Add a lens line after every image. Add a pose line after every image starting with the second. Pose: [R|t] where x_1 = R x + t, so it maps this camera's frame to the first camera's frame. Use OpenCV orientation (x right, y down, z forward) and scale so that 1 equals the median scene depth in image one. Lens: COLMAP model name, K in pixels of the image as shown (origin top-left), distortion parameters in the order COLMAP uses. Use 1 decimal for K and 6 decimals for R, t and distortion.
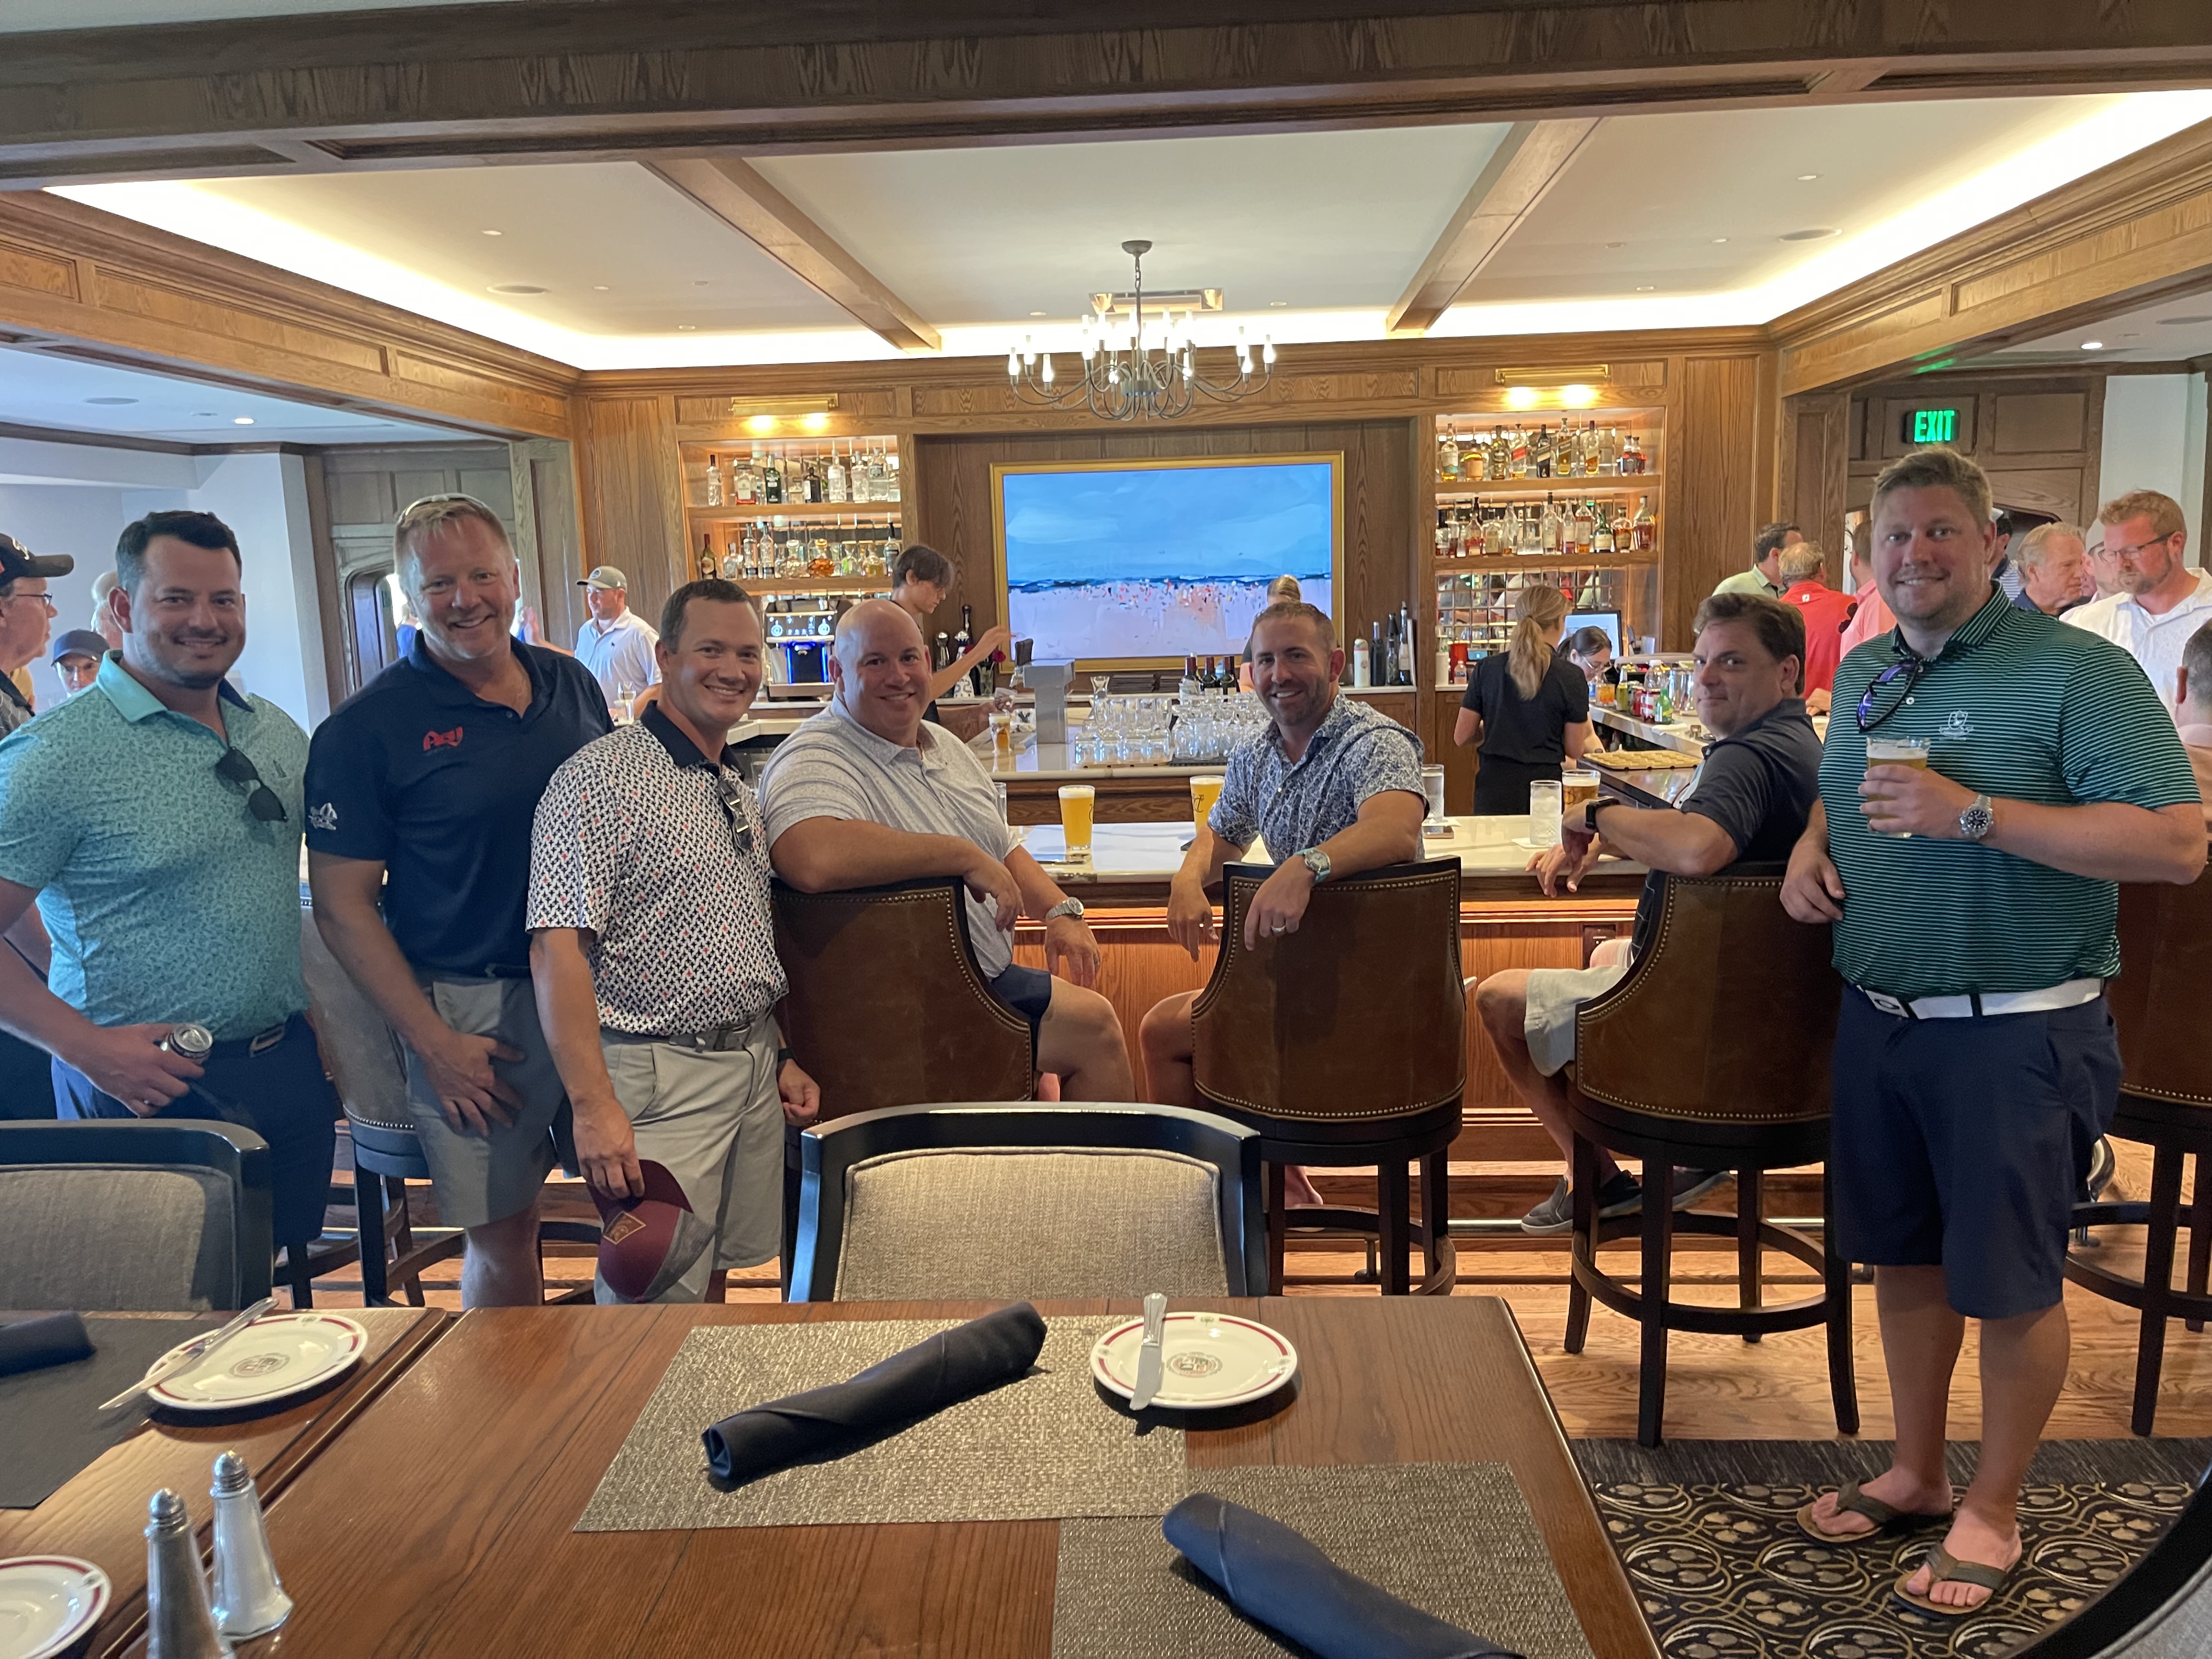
lens RADIAL K [[1693.7, 0, 1105.0], [0, 1693.7, 785.5], [0, 0, 1]] dist [0.081167, -0.112781]
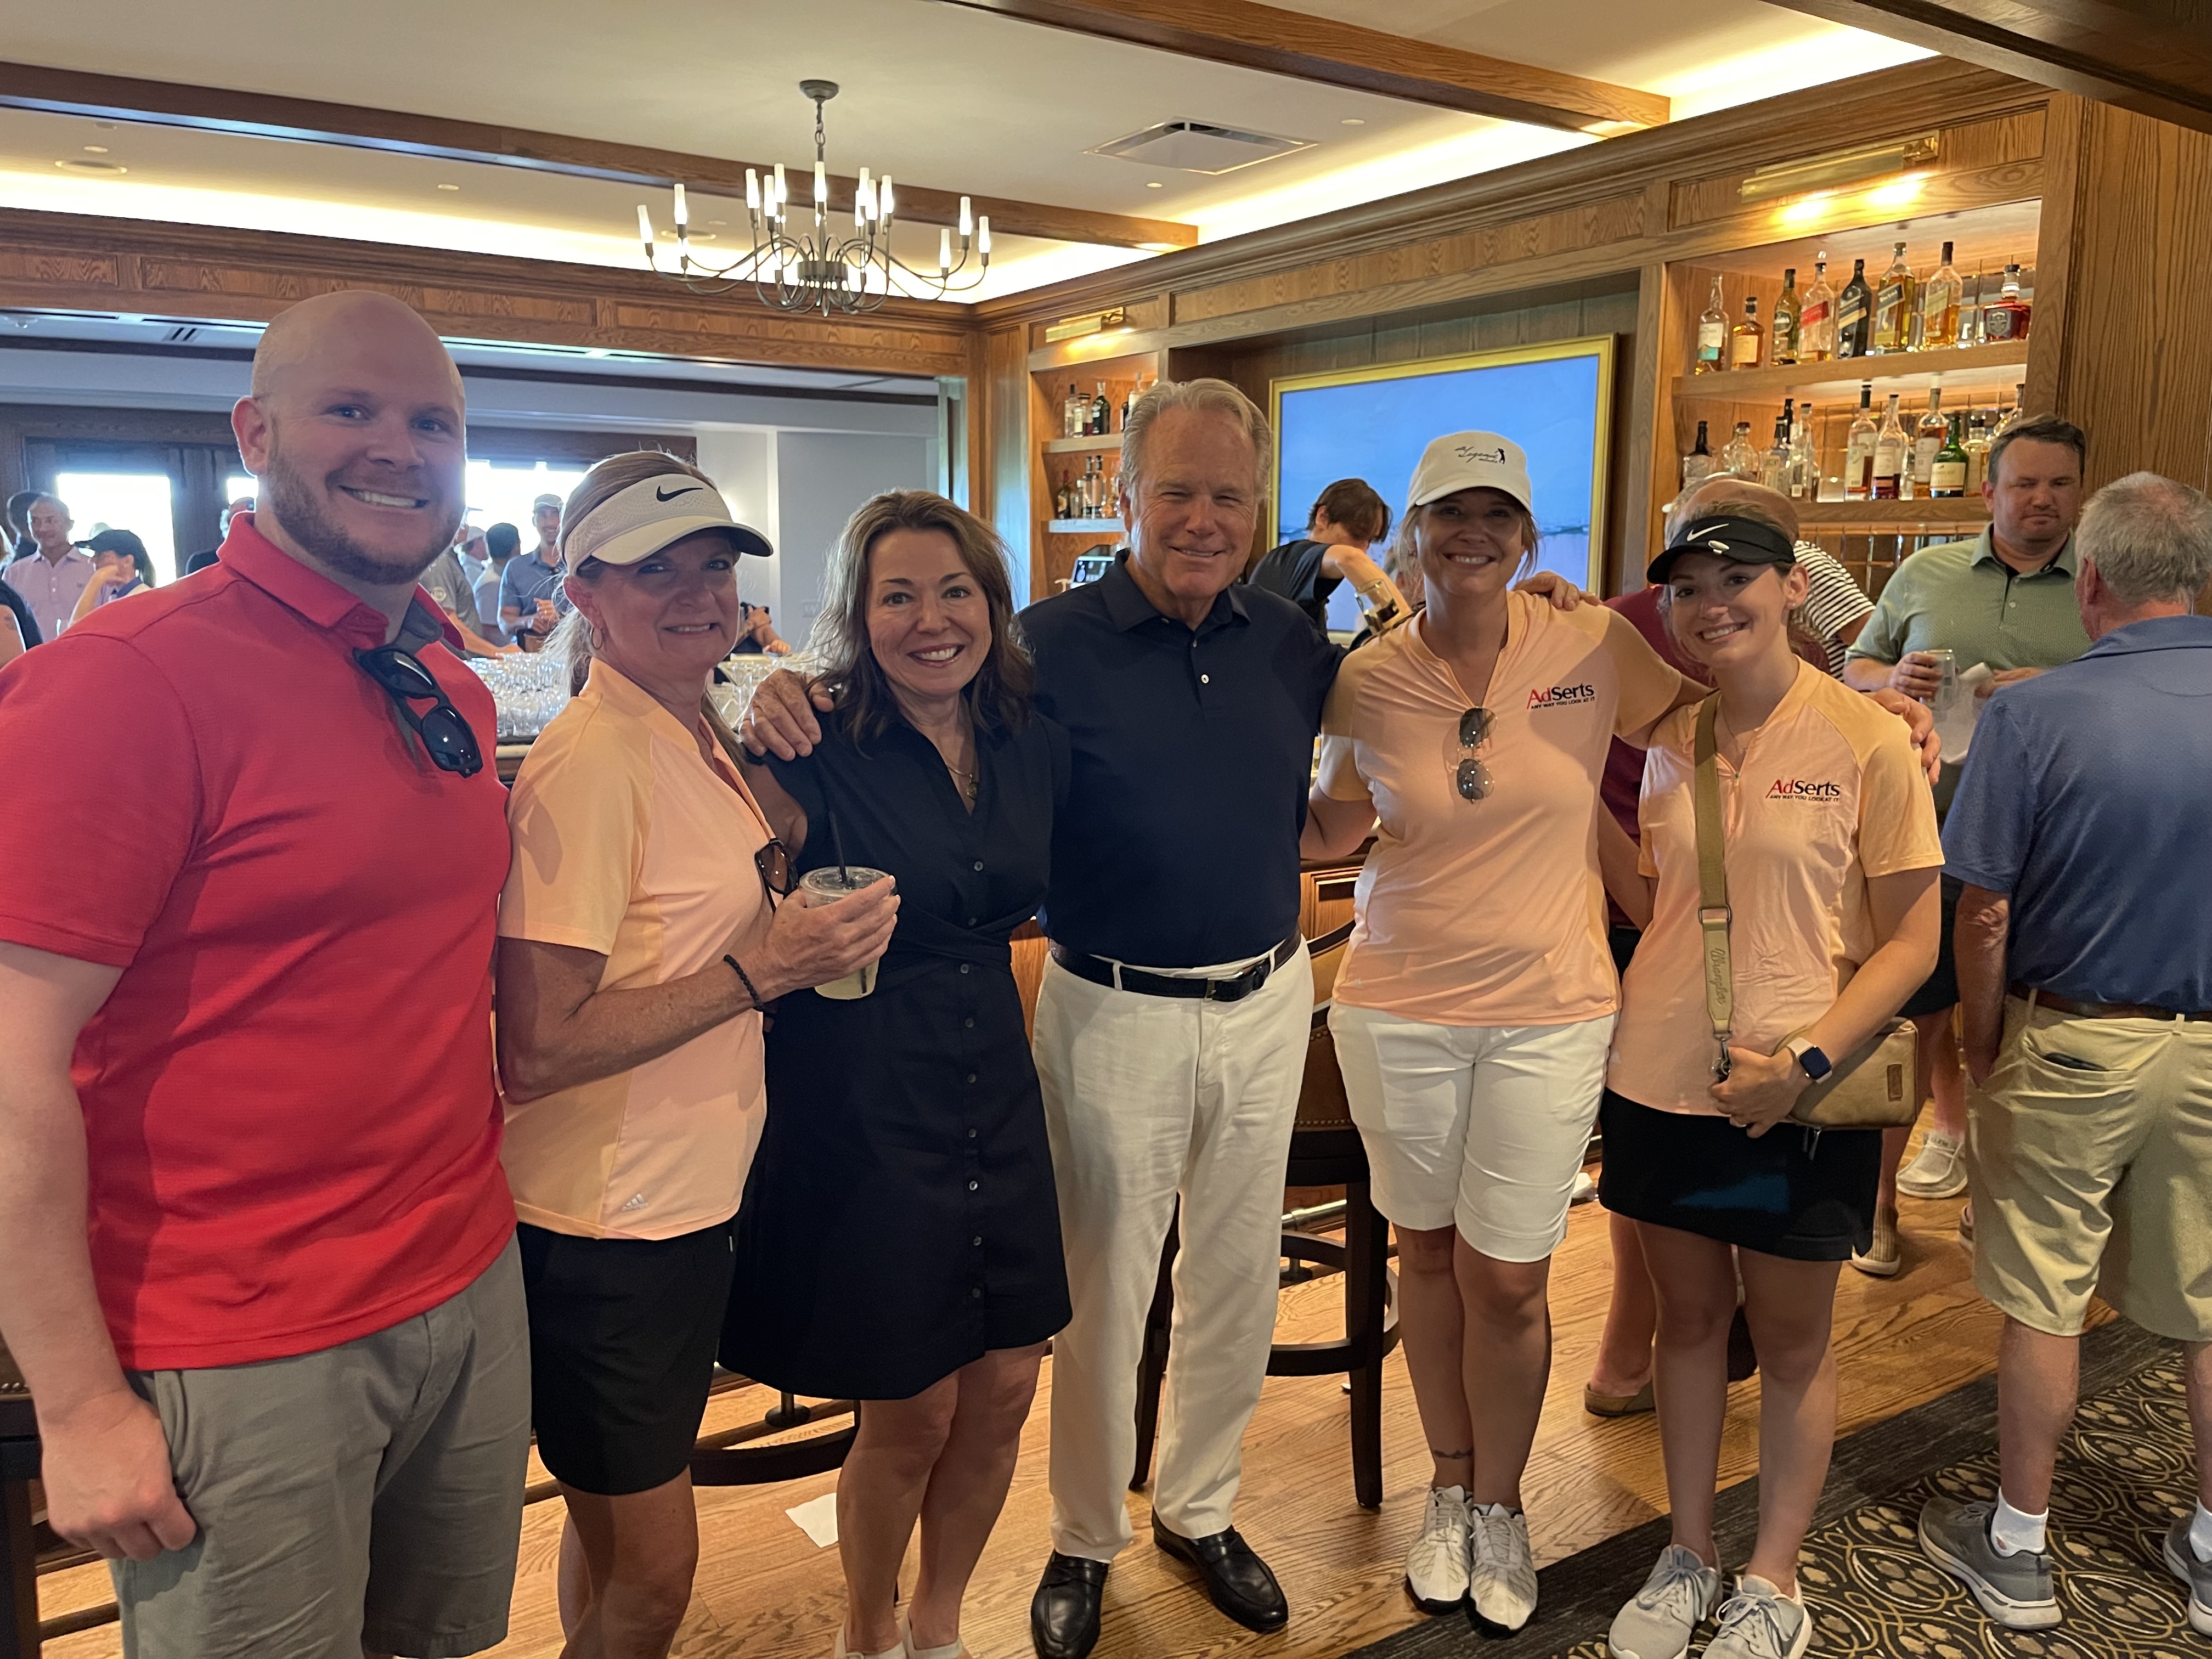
lens RADIAL K [[1693.7, 0, 1105.0], [0, 1693.7, 785.5], [0, 0, 1]] dist [0.081167, -0.112781]
pose [[0.595146, 0.143773, -0.790652, 0.566692], [-0.122367, 0.988606, 0.087660, -0.063184], [0.794247, 0.044579, 0.605958, 0.475740]]
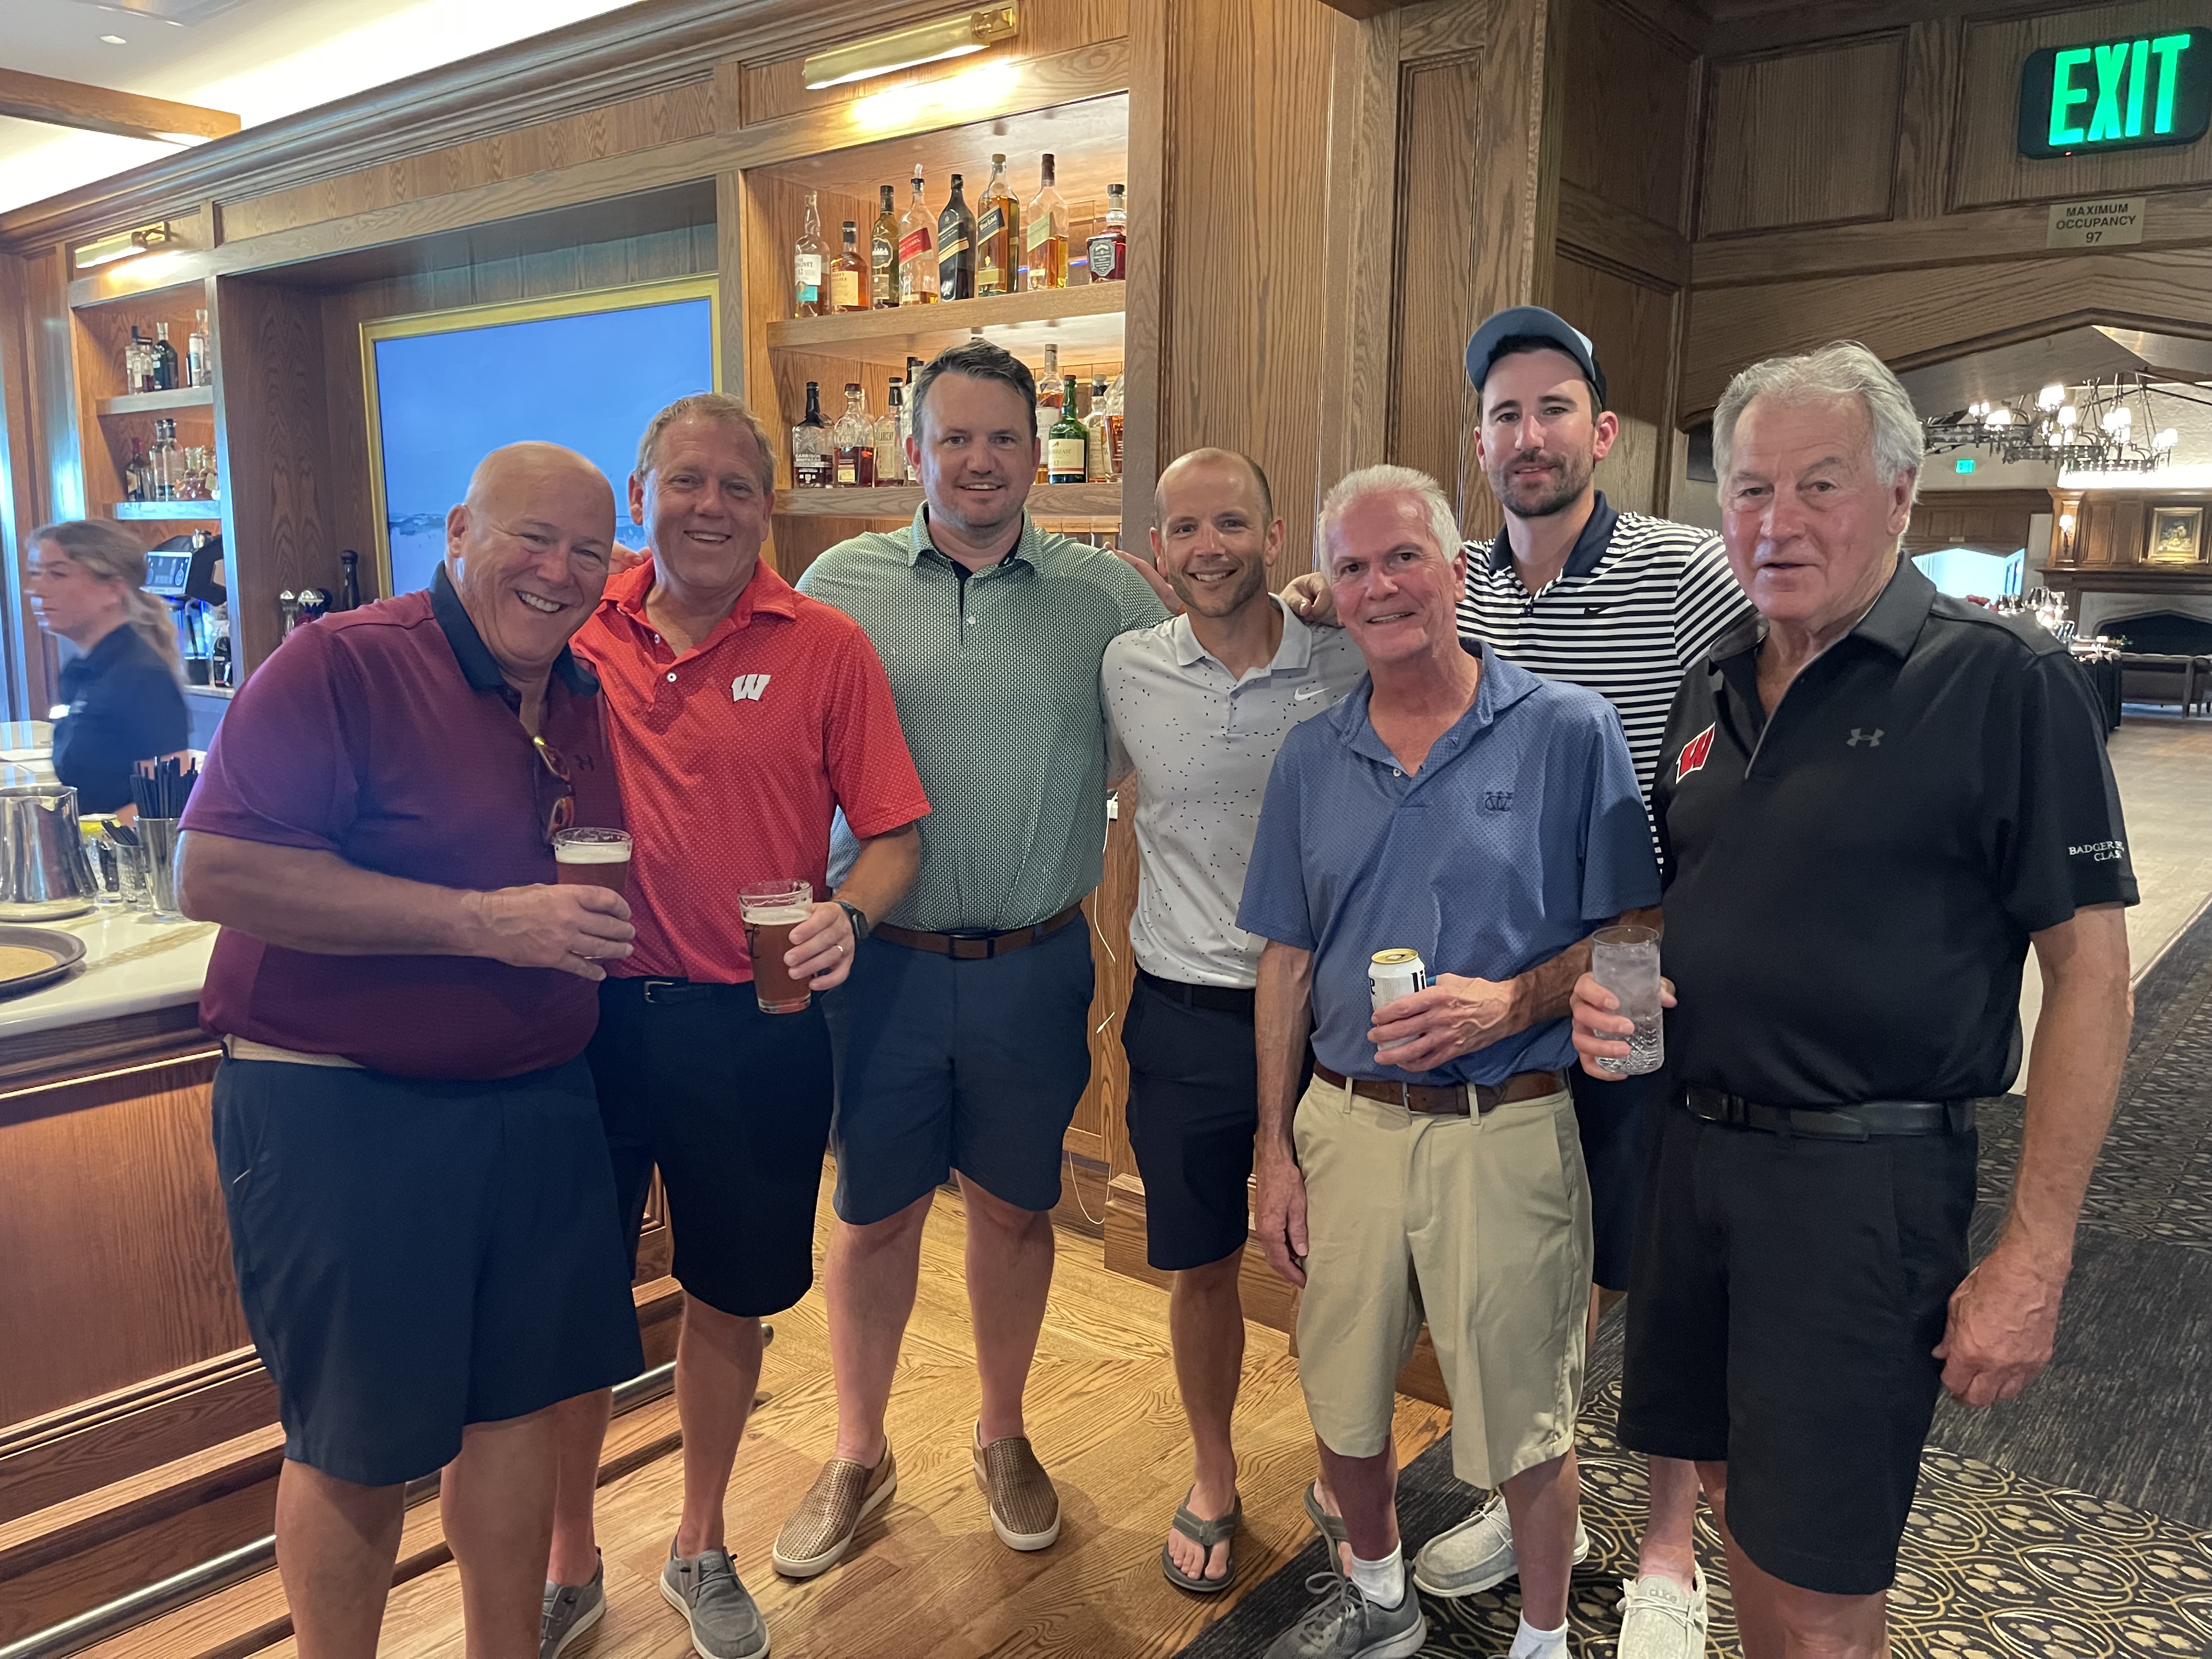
lens RADIAL K [[1629.3, 0, 1106.0], [0, 1629.3, 829.5], [0, 0, 1]] dist [0.073495, -0.119285]
pose [[0.803892, 0.134470, -0.579376, 0.543487], [-0.107703, 0.990915, 0.080548, -0.085150], [0.584943, -0.002351, 0.811071, 0.679606]]
